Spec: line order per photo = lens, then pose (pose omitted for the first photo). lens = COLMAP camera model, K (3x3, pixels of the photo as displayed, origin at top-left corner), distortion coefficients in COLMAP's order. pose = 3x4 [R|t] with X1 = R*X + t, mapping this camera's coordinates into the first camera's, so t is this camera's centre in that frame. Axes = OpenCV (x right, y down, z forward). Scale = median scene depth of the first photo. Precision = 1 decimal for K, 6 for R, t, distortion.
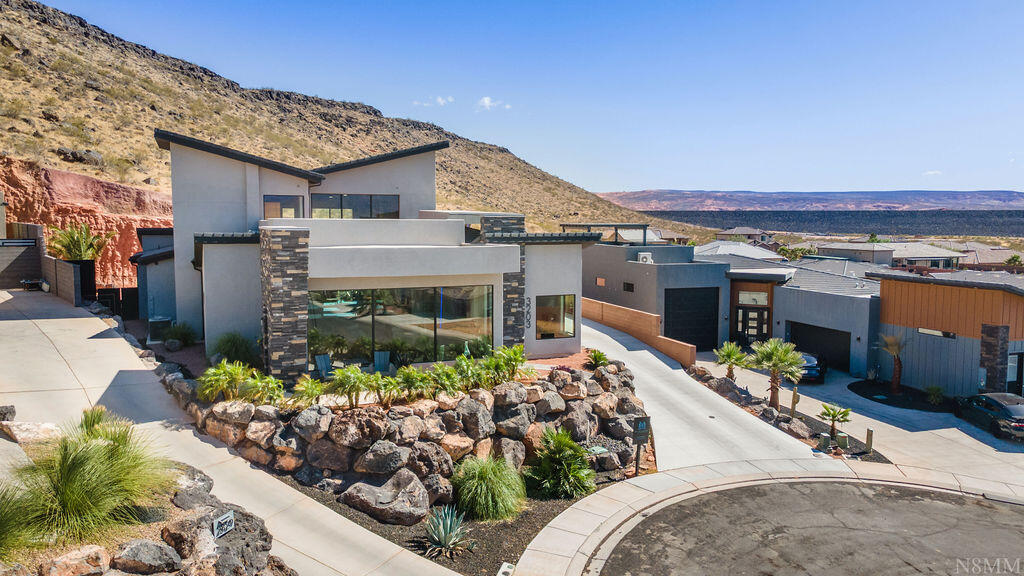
lens RADIAL K [[744.1, 0, 512.0], [0, 744.1, 288.0], [0, 0, 1]] dist [0.019381, 0.033658]
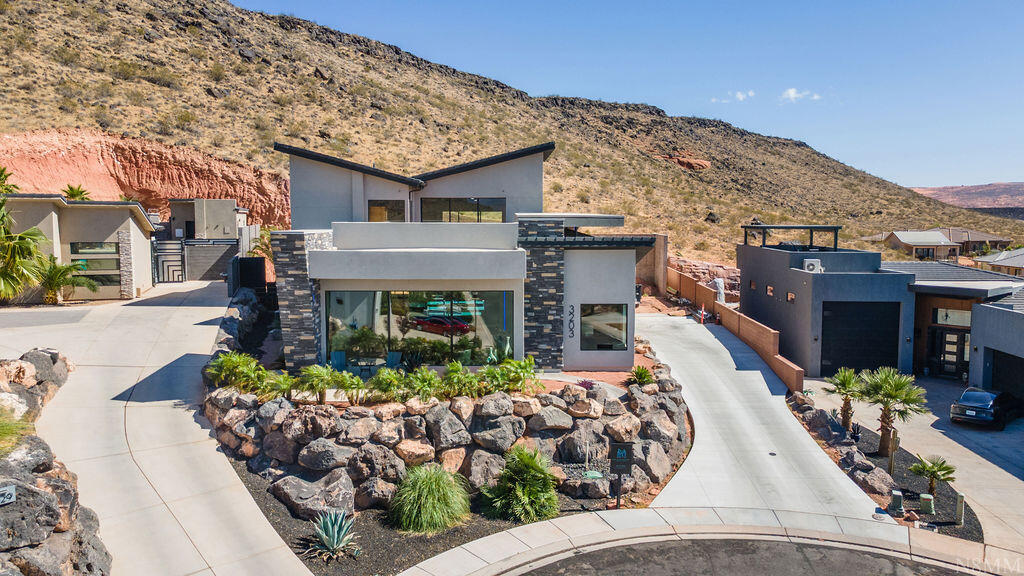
lens RADIAL K [[744.1, 0, 512.0], [0, 744.1, 288.0], [0, 0, 1]] dist [0.019381, 0.033658]
pose [[0.925932, 0.032750, -0.376267, 0.370668], [-0.032768, 0.999443, 0.006353, -0.015408], [0.376265, 0.006447, 0.926489, 0.113631]]
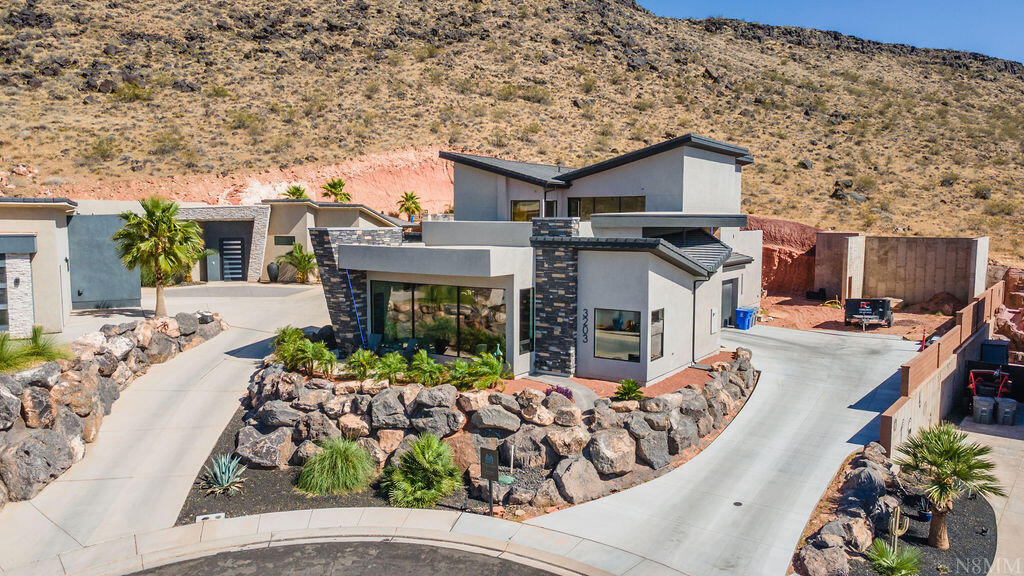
lens RADIAL K [[744.1, 0, 512.0], [0, 744.1, 288.0], [0, 0, 1]] dist [0.019381, 0.033658]
pose [[0.552342, 0.076244, -0.830124, 0.867370], [-0.077532, 0.996191, 0.039909, -0.049959], [0.830005, 0.042318, 0.556149, 0.511332]]
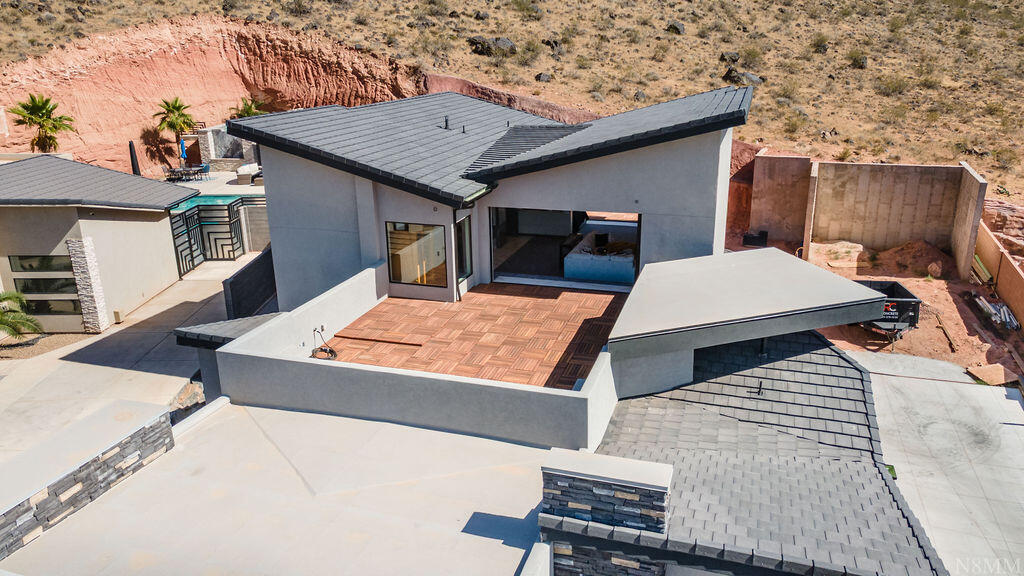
lens RADIAL K [[744.1, 0, 512.0], [0, 744.1, 288.0], [0, 0, 1]] dist [0.019381, 0.033658]
pose [[0.753201, 0.189897, -0.629784, 0.186233], [-0.040831, 0.969074, 0.243369, -0.307920], [0.656522, -0.157591, 0.737661, 0.847576]]
